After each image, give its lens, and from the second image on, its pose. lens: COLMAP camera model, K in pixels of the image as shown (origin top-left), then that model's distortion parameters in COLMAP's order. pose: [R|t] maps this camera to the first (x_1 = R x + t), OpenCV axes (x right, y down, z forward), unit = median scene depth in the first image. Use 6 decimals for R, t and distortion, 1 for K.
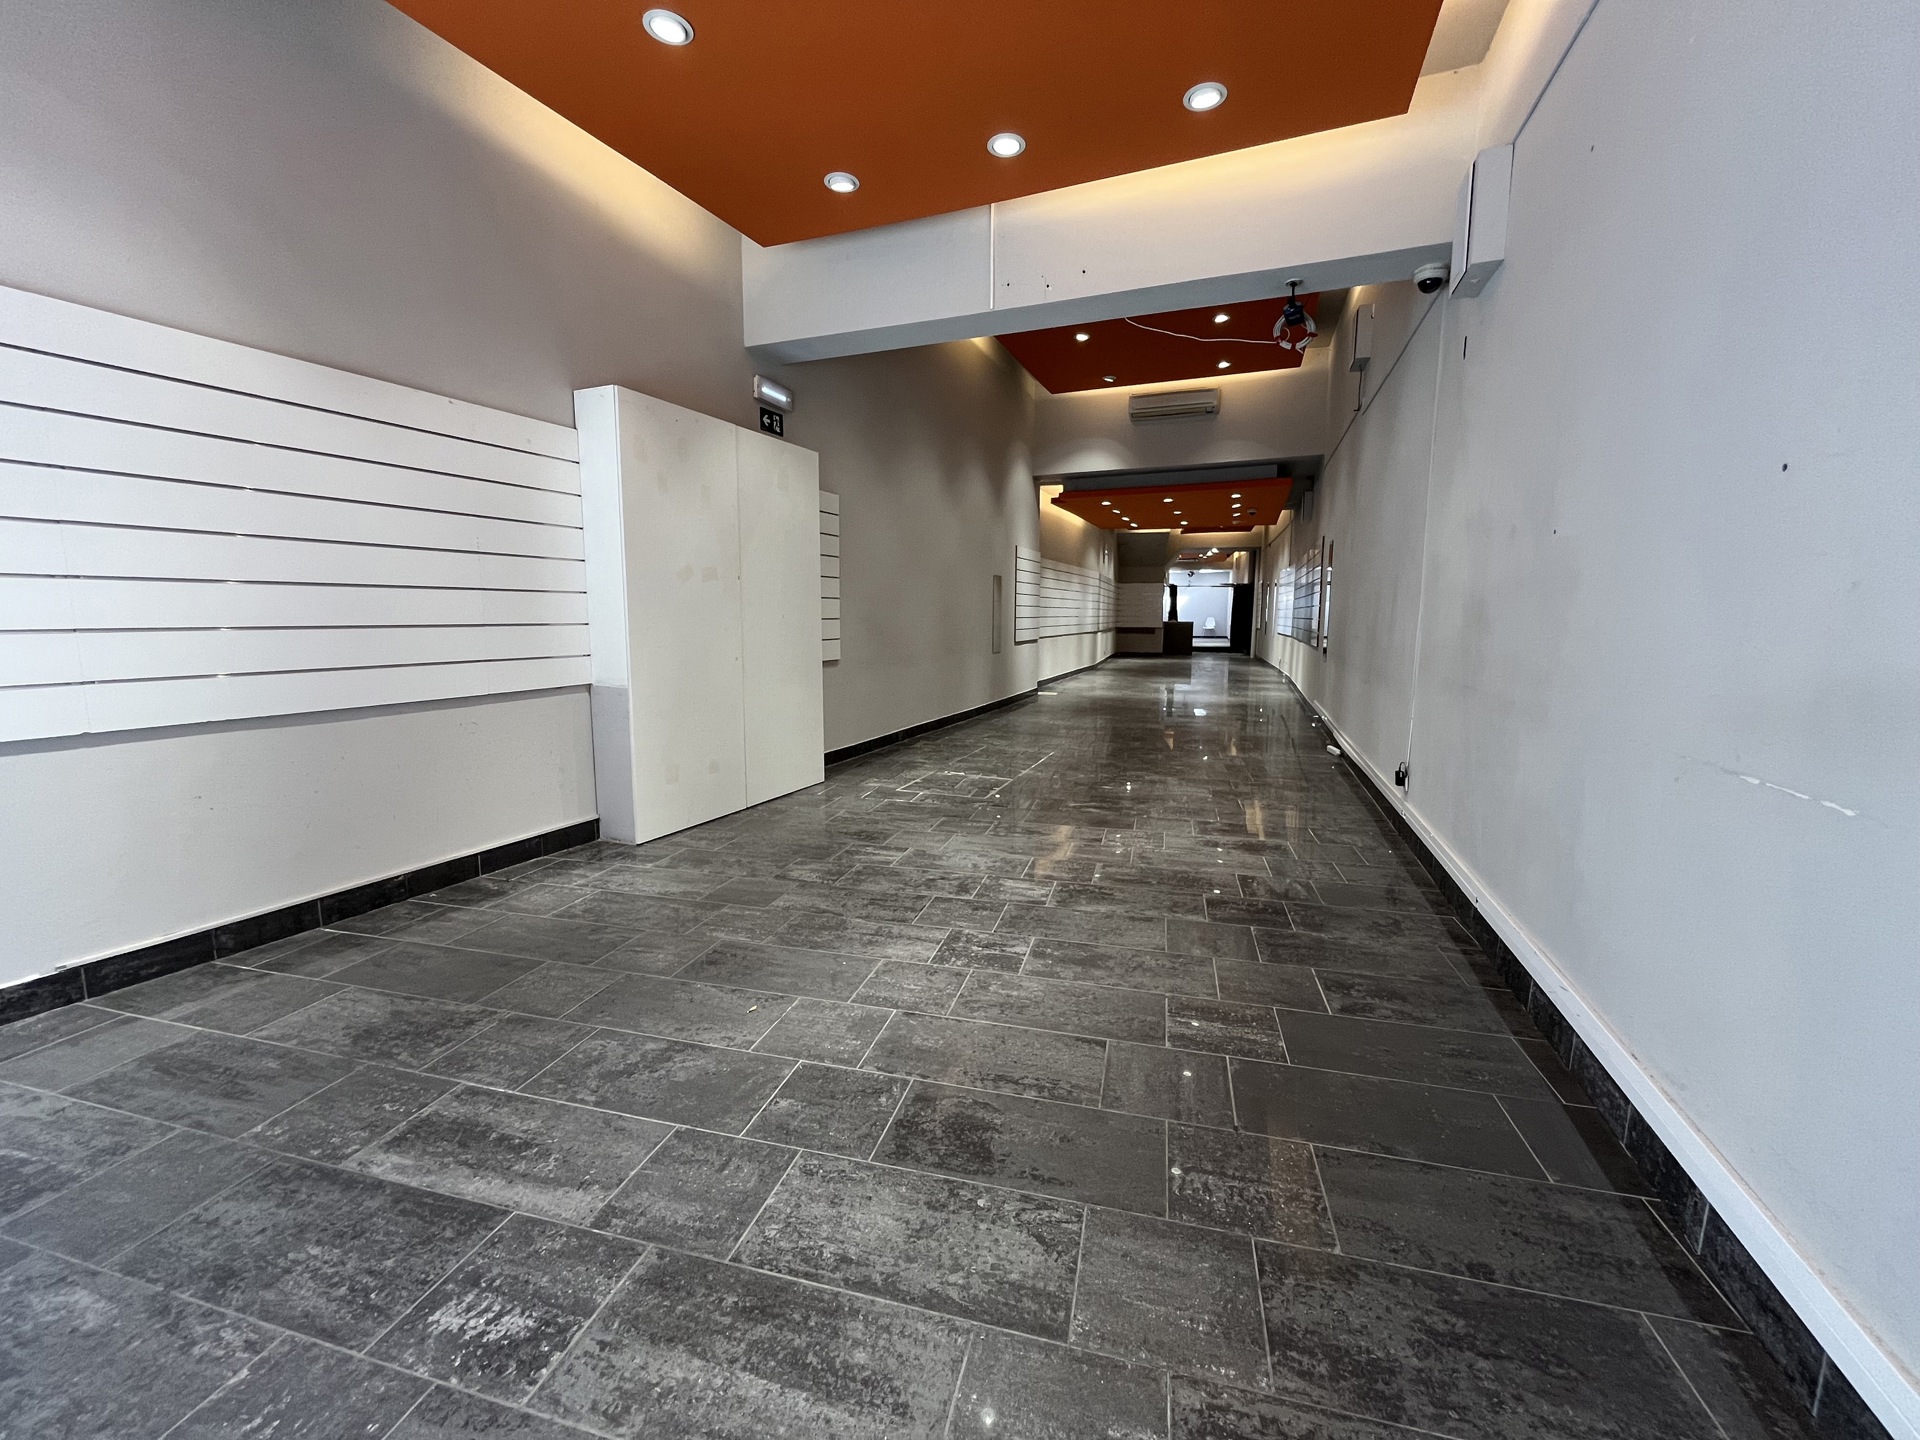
lens RADIAL K [[768.8, 0, 952.7], [0, 768.8, 719.4], [0, 0, 1]] dist [-0.002757, -0.000330]
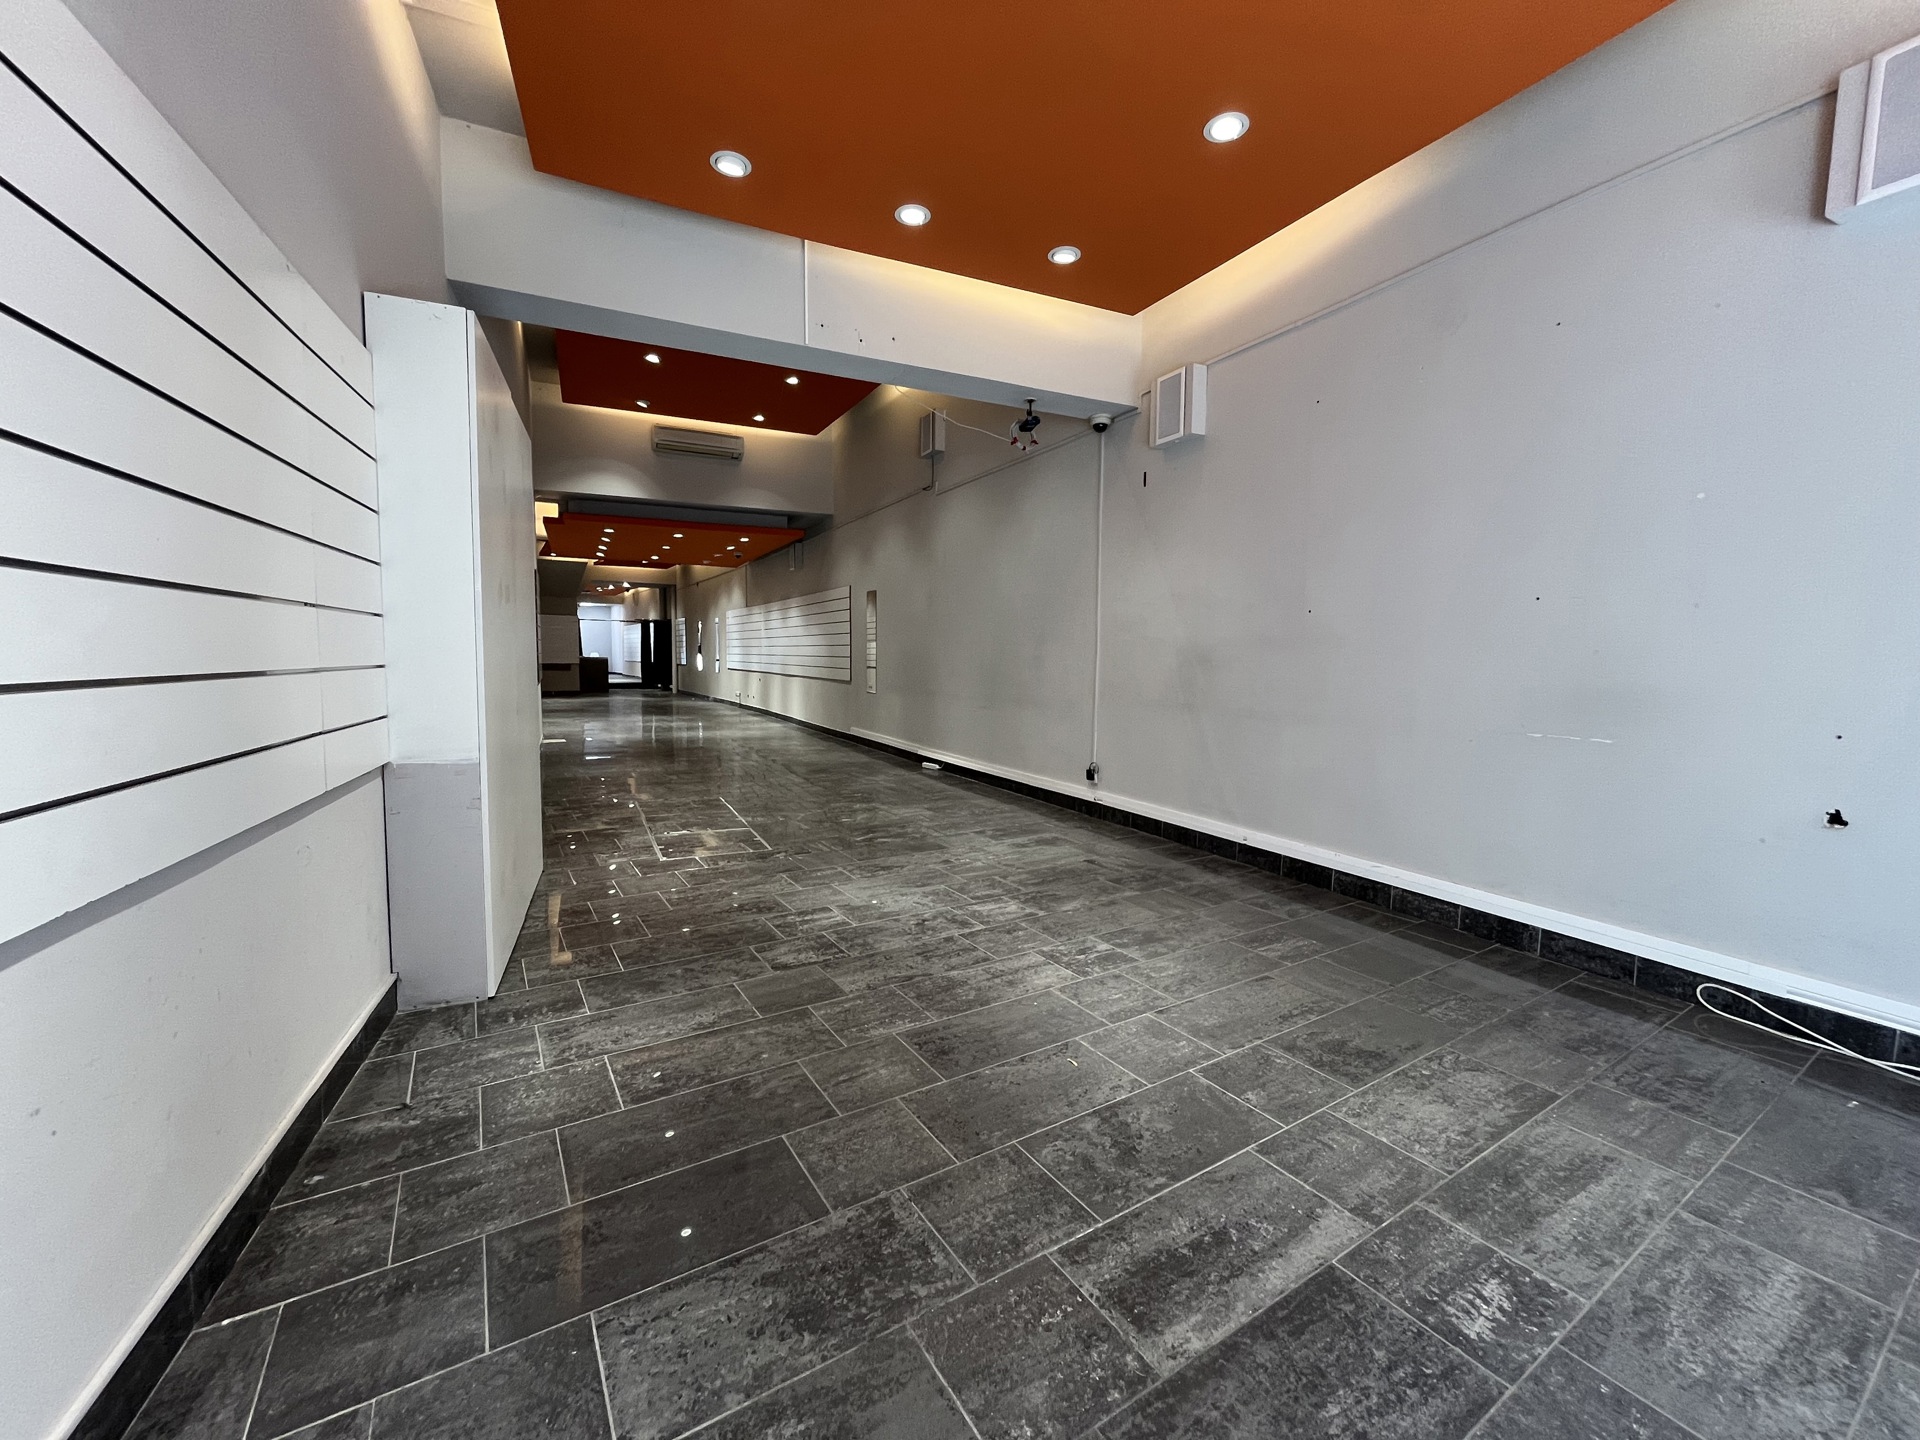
lens RADIAL K [[768.8, 0, 955.1], [0, 768.8, 720.4], [0, 0, 1]] dist [-0.002757, -0.000330]
pose [[0.673213, -0.060457, 0.736973, -0.125153], [0.092625, 0.995697, -0.002930, -0.007343], [-0.733624, 0.070234, 0.675916, 0.050079]]
